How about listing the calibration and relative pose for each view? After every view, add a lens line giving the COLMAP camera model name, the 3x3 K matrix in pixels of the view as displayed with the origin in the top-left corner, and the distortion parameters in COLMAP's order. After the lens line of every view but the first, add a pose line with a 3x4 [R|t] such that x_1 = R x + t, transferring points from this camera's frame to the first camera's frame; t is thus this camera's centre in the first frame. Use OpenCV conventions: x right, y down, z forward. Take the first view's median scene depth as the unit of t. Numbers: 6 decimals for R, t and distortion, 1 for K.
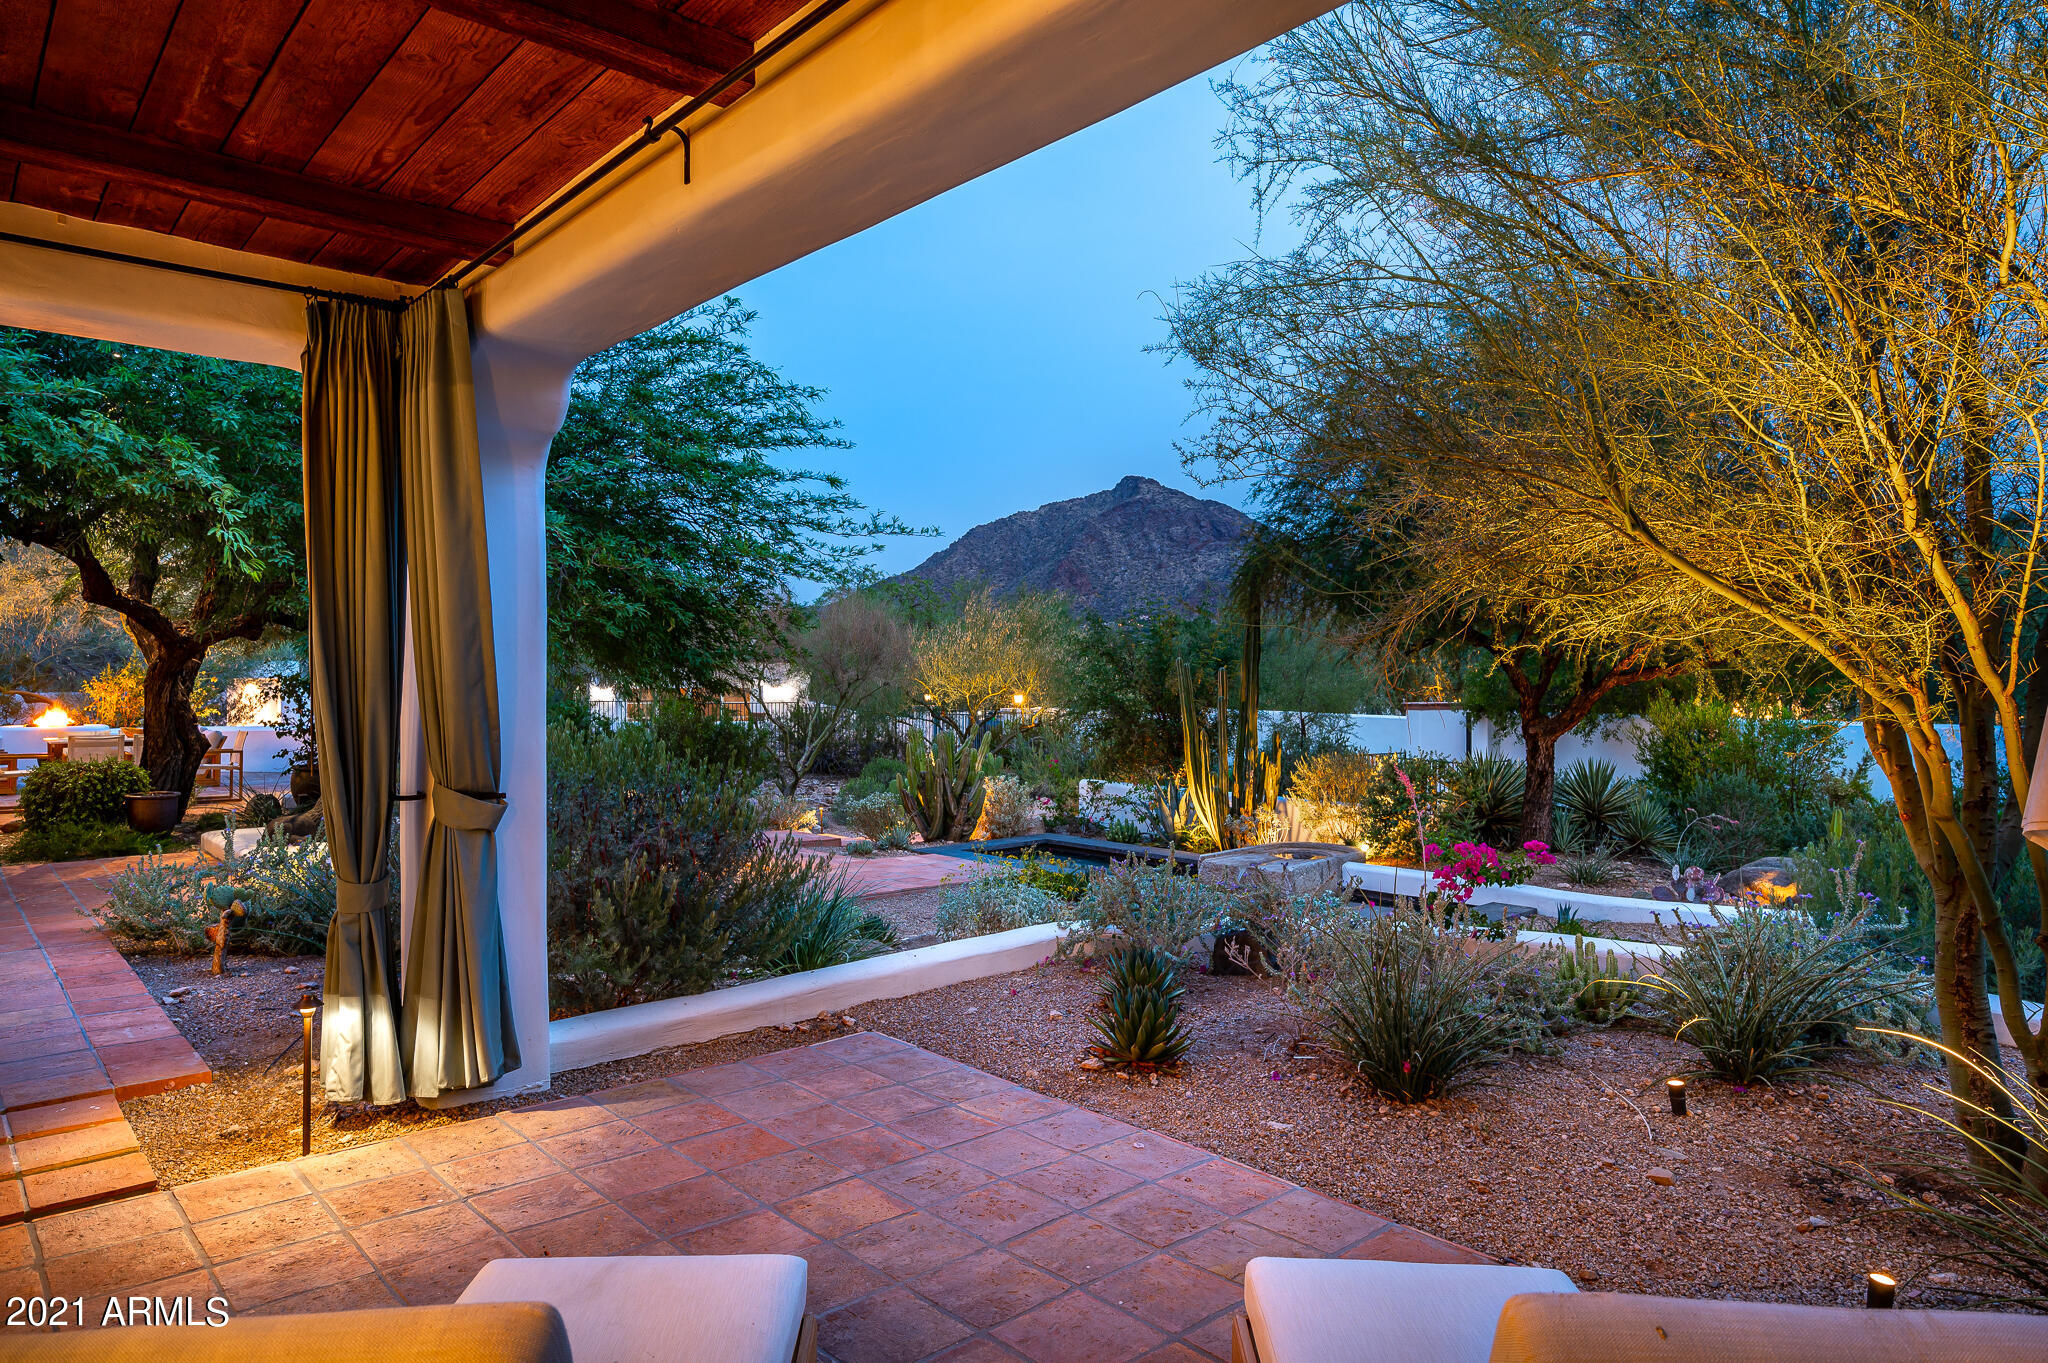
lens RADIAL K [[1200.0, 0, 1027.1], [0, 1200.0, 680.2], [0, 0, 1]] dist [-0.000185, -0.000046]
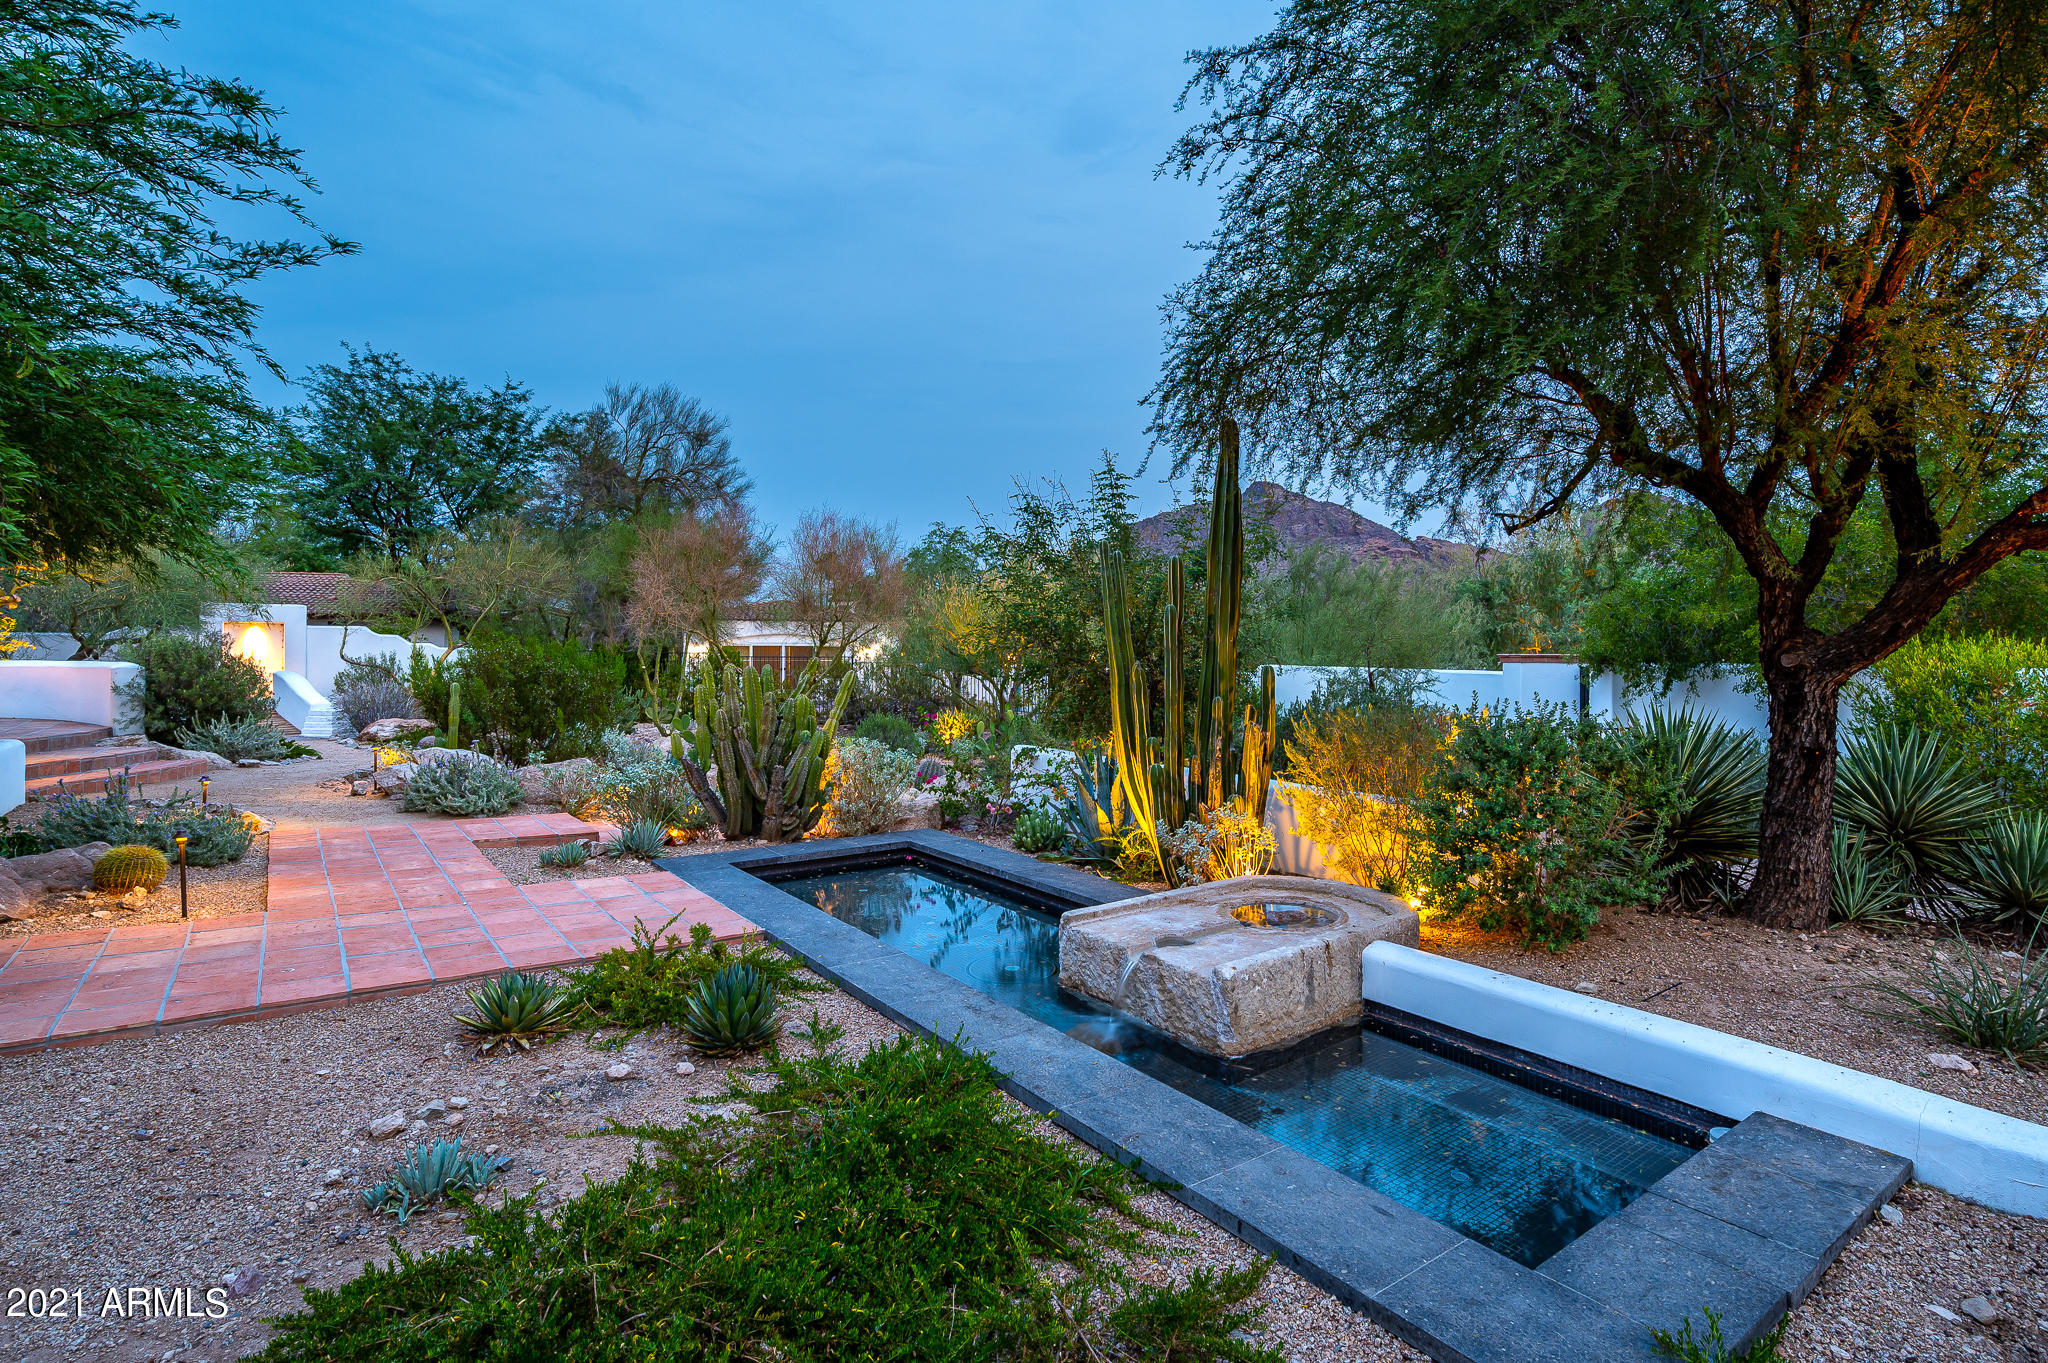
lens RADIAL K [[1012.6, 0, 1079.0], [0, 1012.6, 652.9], [0, 0, 1]] dist [0.001455, 0.000982]
pose [[0.996156, 0.008159, -0.087219, 0.160759], [-0.008253, 0.999966, -0.000724, 0.036969], [0.087210, 0.001441, 0.996189, 0.519718]]
